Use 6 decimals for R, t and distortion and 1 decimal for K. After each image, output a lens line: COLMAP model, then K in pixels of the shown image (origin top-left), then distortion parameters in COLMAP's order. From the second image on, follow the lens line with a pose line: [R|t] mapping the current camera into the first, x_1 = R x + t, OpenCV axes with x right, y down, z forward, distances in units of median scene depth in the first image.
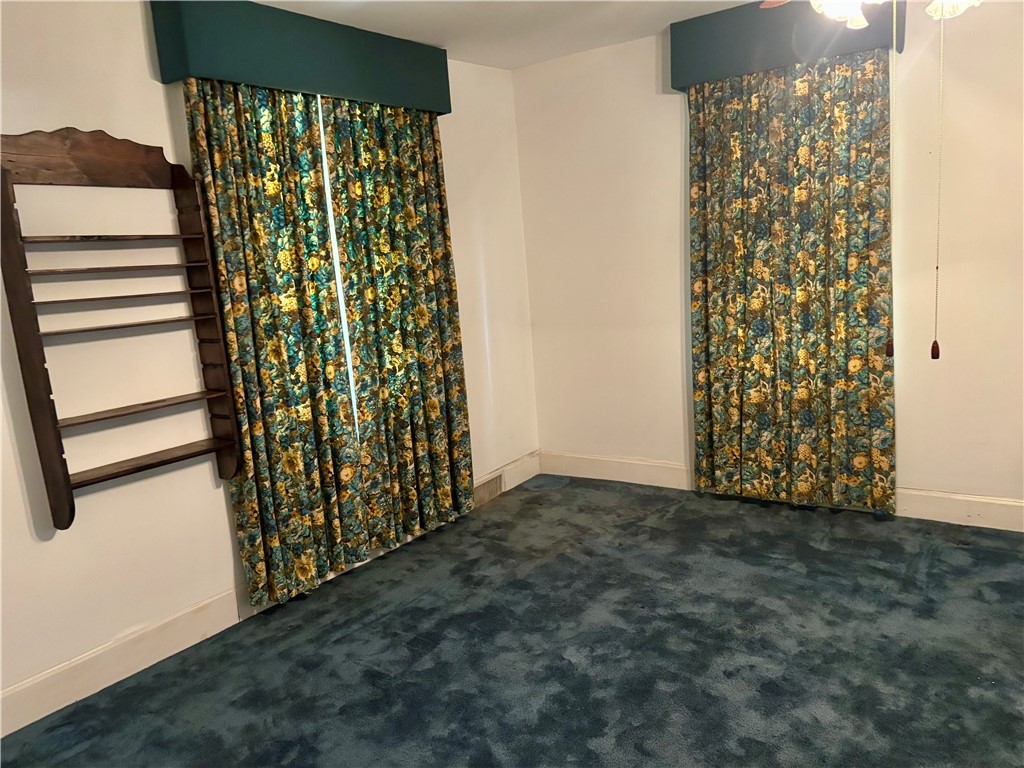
lens RADIAL K [[785.0, 0, 509.3], [0, 785.0, 386.2], [0, 0, 1]] dist [0.043149, -0.030395]
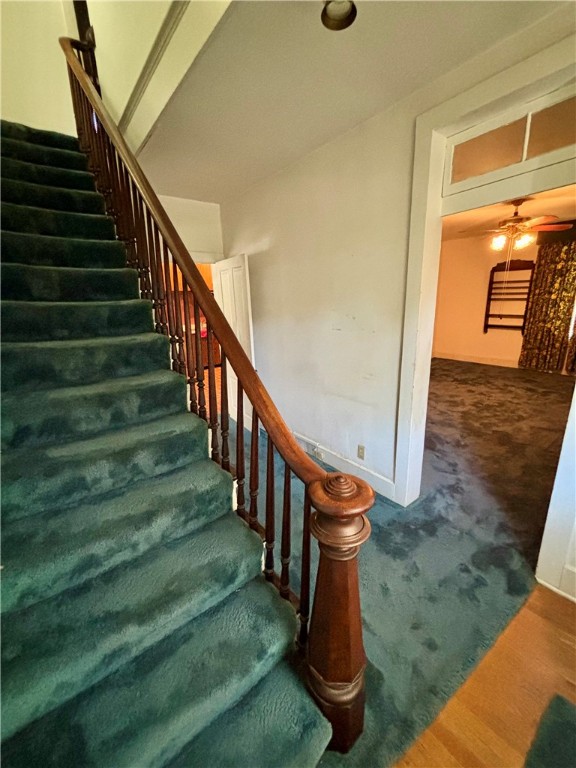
lens RADIAL K [[308.9, 0, 287.8], [0, 308.9, 383.6], [0, 0, 1]] dist [0.000161, -0.000280]
pose [[-0.254573, 0.349293, -0.901769, 1.752831], [-0.099160, 0.918148, 0.383630, -0.182316], [0.961956, 0.187082, -0.199100, 0.105917]]
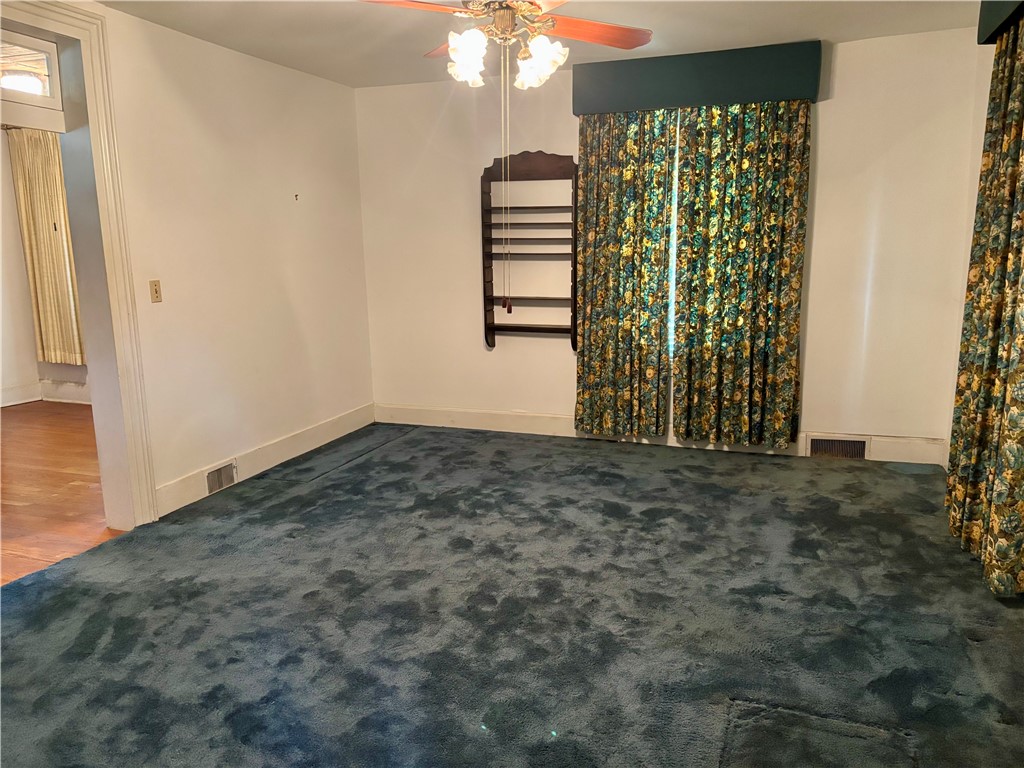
lens RADIAL K [[785.0, 0, 509.2], [0, 785.0, 390.6], [0, 0, 1]] dist [0.043149, -0.030395]
pose [[0.295787, 0.250086, -0.921937, 1.226186], [-0.169869, 0.963510, 0.206864, -0.131183], [0.940029, 0.095421, 0.327475, 0.330167]]
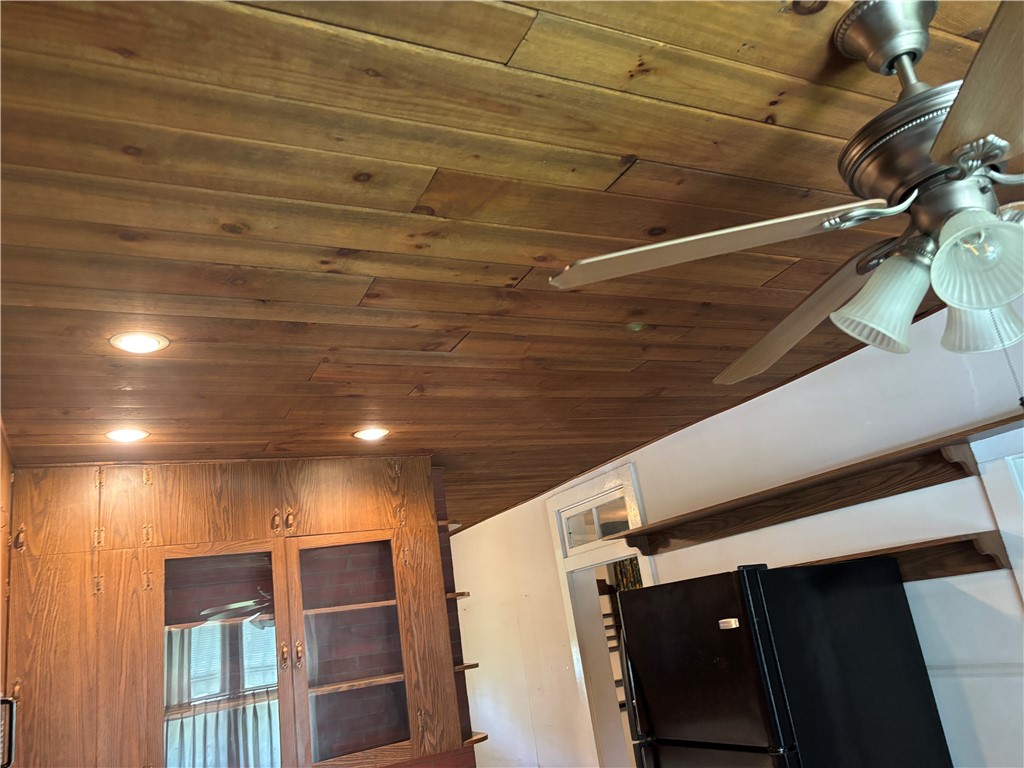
lens RADIAL K [[785.0, 0, 511.2], [0, 785.0, 383.4], [0, 0, 1]] dist [0.043149, -0.030395]
pose [[0.889351, -0.186109, -0.417635, 0.504026], [-0.001575, 0.912158, -0.409835, 0.181961], [0.457223, 0.365145, 0.810935, -1.515819]]
